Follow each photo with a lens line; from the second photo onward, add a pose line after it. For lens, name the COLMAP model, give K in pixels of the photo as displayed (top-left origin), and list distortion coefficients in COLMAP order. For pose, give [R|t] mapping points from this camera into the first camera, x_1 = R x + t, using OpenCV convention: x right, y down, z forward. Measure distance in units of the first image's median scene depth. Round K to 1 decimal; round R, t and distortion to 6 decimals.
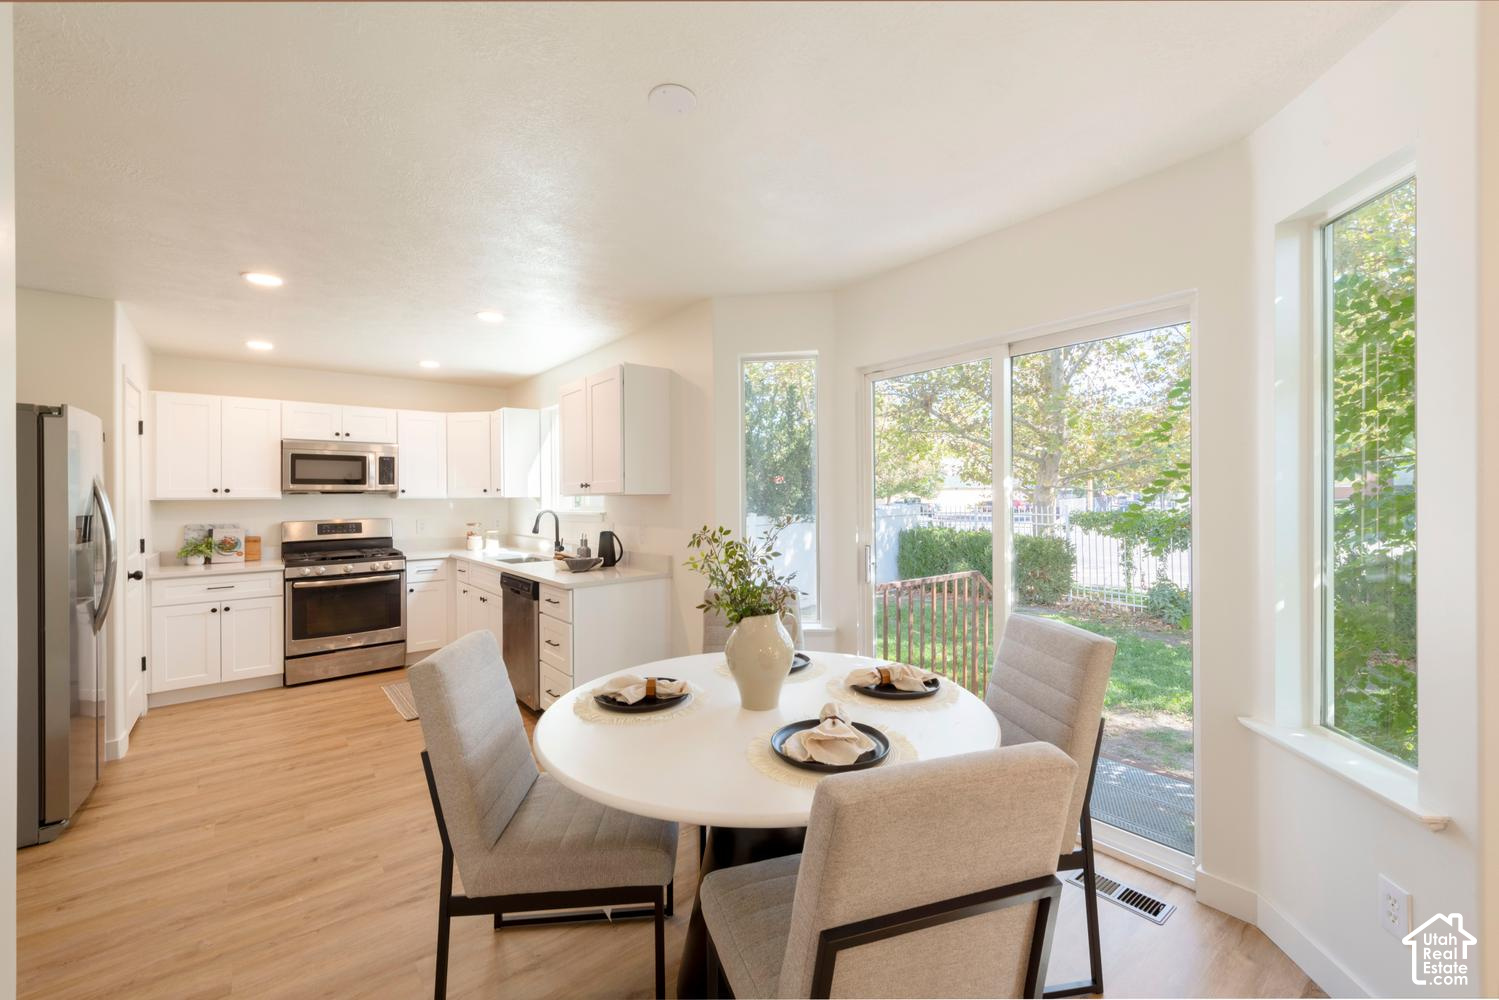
lens RADIAL K [[629.6, 0, 753.5], [0, 629.6, 497.1], [0, 0, 1]] dist [-0.004613, -0.000869]
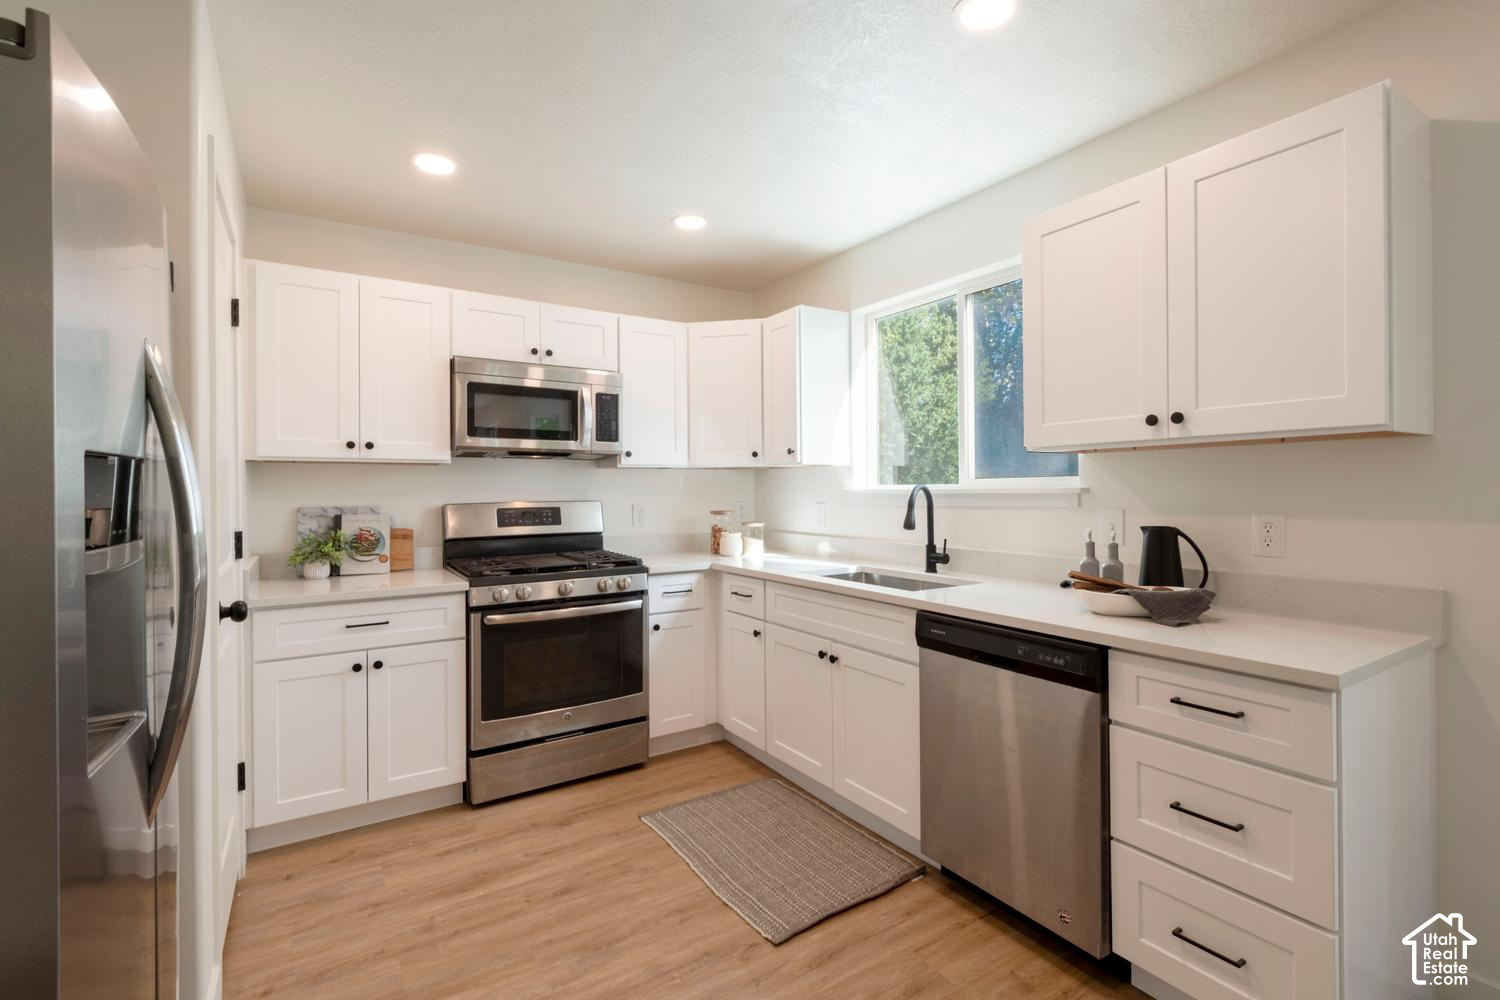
lens RADIAL K [[742.5, 0, 748.0], [0, 742.5, 494.5], [0, 0, 1]] dist [0.001242, 0.000589]
pose [[0.989958, 0.005236, -0.141264, -0.395324], [-0.004087, 0.999956, 0.008425, 0.024853], [0.141302, -0.007763, 0.989936, 0.378900]]
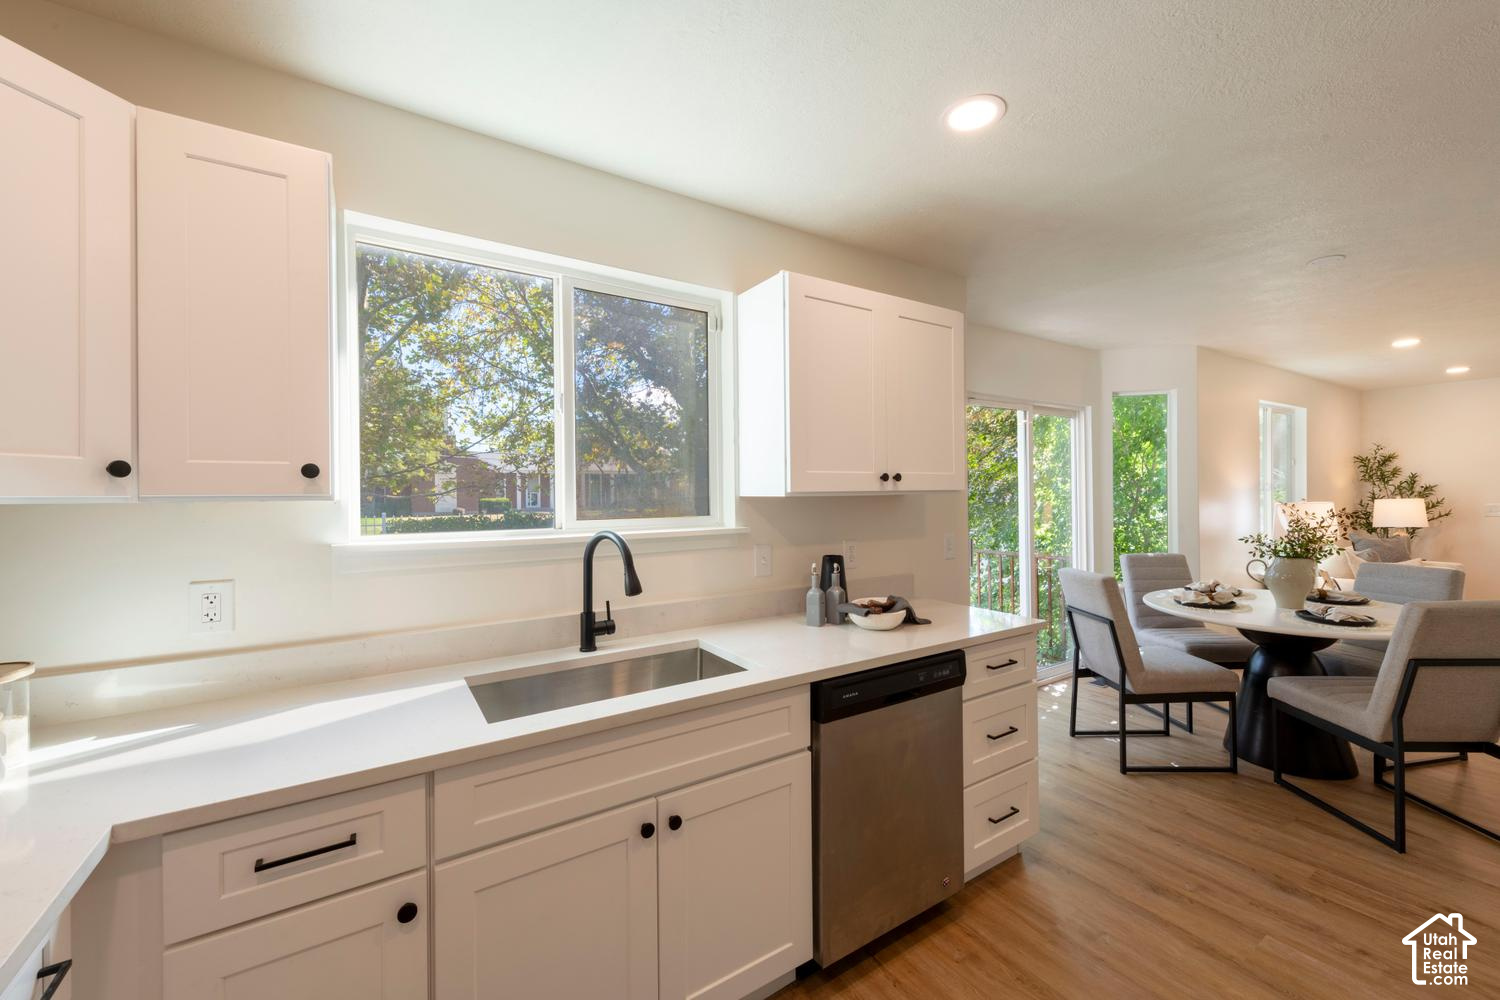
lens RADIAL K [[585.2, 0, 747.2], [0, 585.2, 497.9], [0, 0, 1]] dist [0.003885, -0.000275]
pose [[0.108738, 0.005490, 0.994055, -0.714961], [0.008359, 0.999944, -0.006437, 0.001192], [-0.994035, 0.009009, 0.108686, 0.940131]]
